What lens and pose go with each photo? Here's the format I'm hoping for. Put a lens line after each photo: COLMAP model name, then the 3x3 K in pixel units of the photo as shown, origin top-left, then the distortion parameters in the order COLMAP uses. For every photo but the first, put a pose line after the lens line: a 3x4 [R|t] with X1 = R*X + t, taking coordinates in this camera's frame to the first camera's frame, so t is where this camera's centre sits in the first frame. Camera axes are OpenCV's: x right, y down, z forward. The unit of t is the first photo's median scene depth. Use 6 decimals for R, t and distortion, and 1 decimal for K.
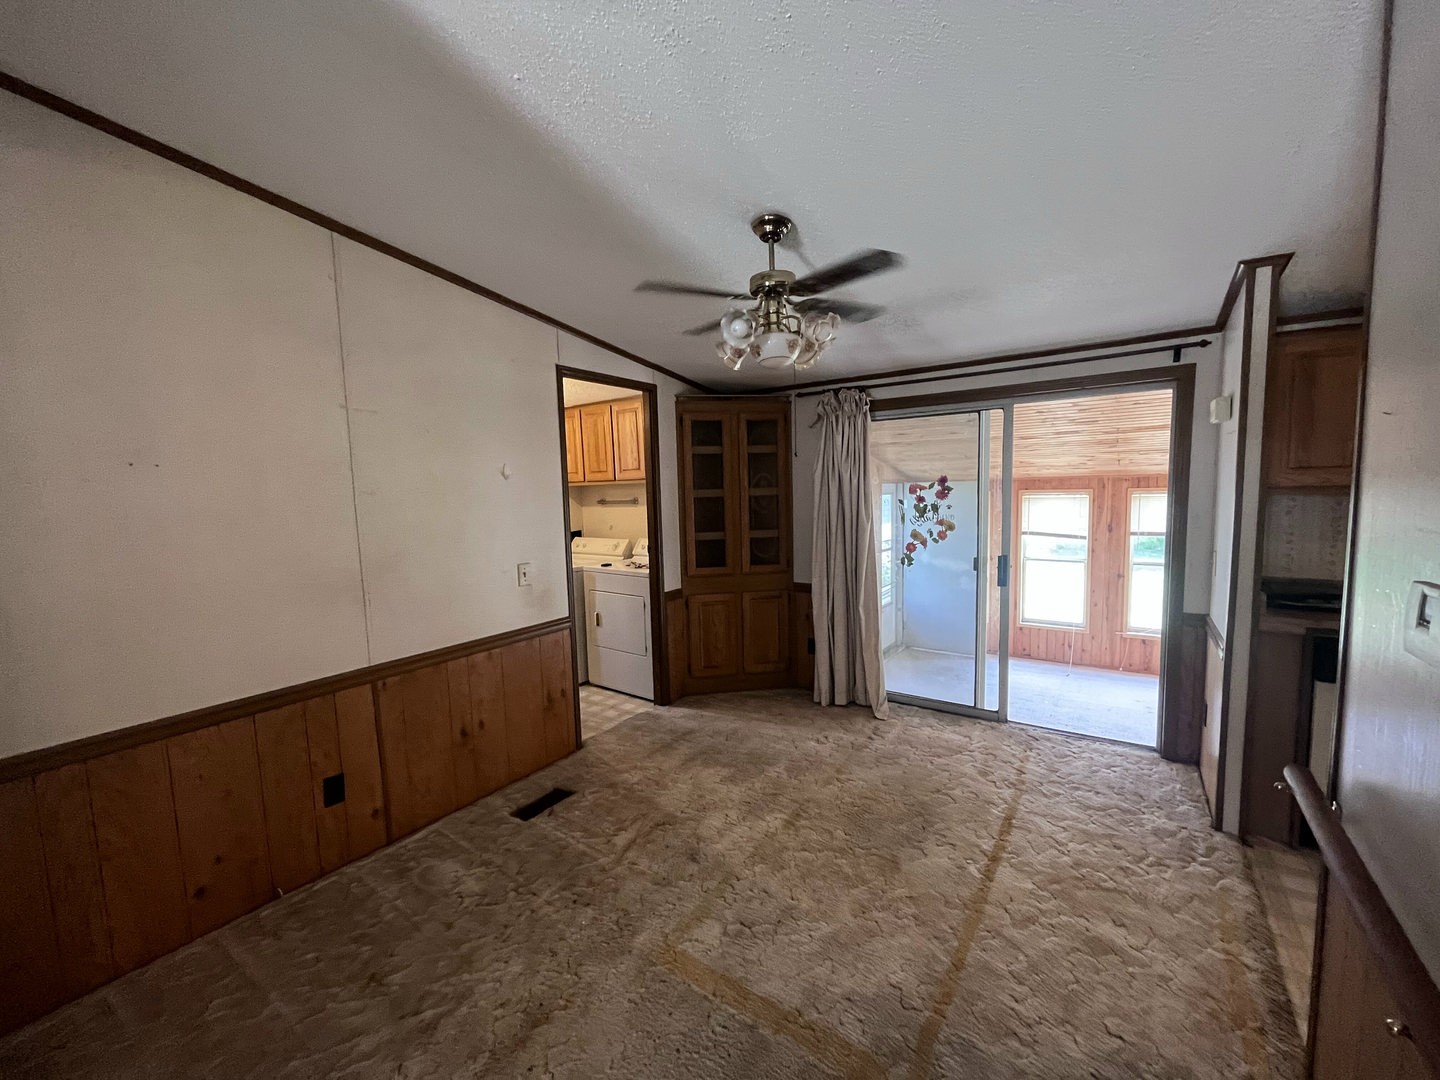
lens RADIAL K [[581.2, 0, 717.5], [0, 581.2, 543.4], [0, 0, 1]] dist [0.000527, 0.000284]
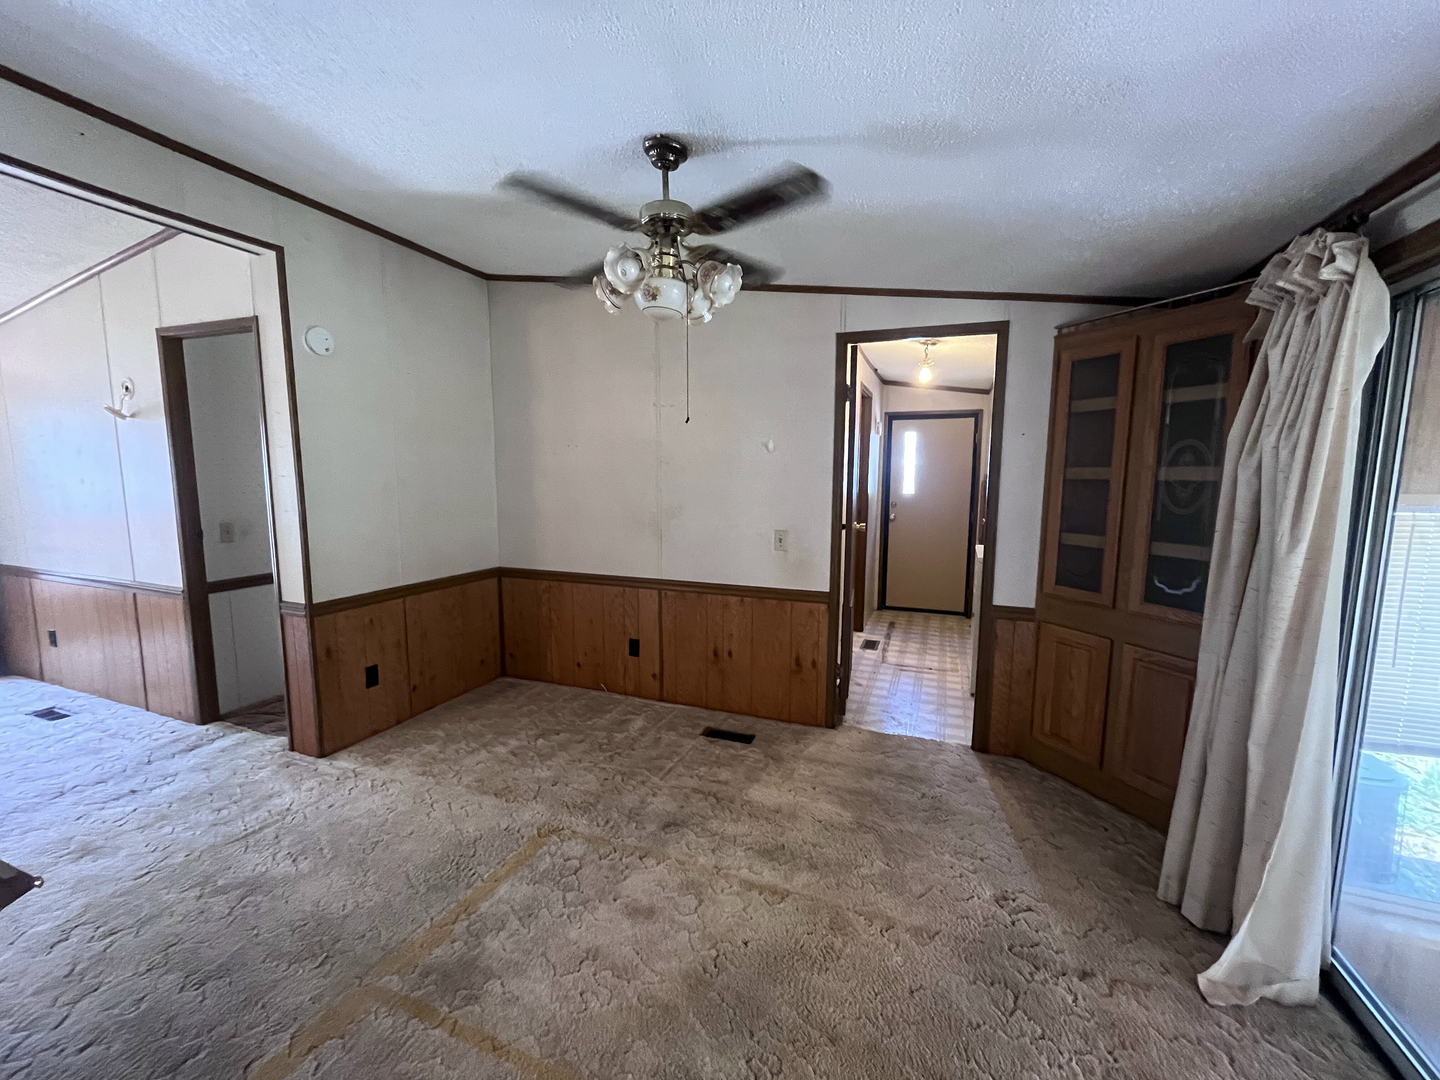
lens RADIAL K [[581.2, 0, 717.5], [0, 581.2, 543.4], [0, 0, 1]] dist [0.000527, 0.000284]
pose [[0.240446, 0.146323, -0.959570, 0.548028], [-0.104113, 0.986757, 0.124381, -0.051033], [0.965063, 0.069997, 0.252496, 0.487642]]
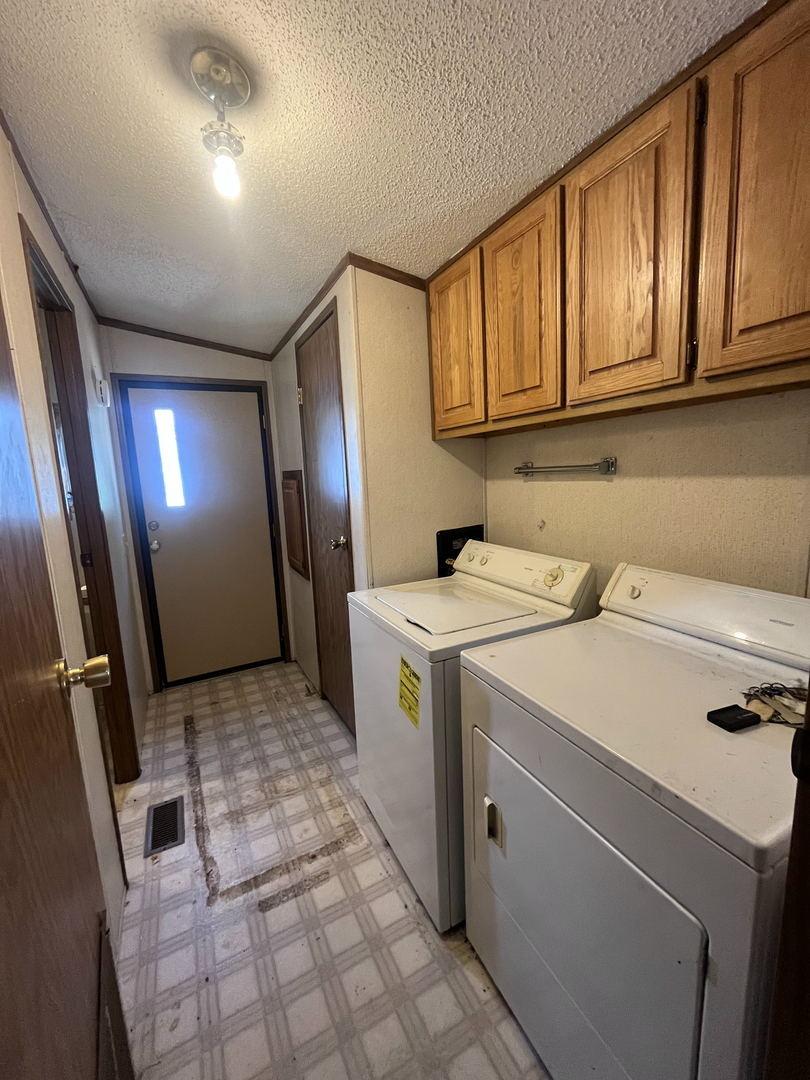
lens RADIAL K [[435.9, 0, 401.9], [0, 435.9, 538.2], [0, 0, 1]] dist [0.000527, 0.000284]
pose [[0.889772, 0.059712, -0.452483, -0.172006], [-0.026868, 0.996538, 0.078674, -0.056521], [0.455614, -0.057845, 0.888296, 0.882129]]
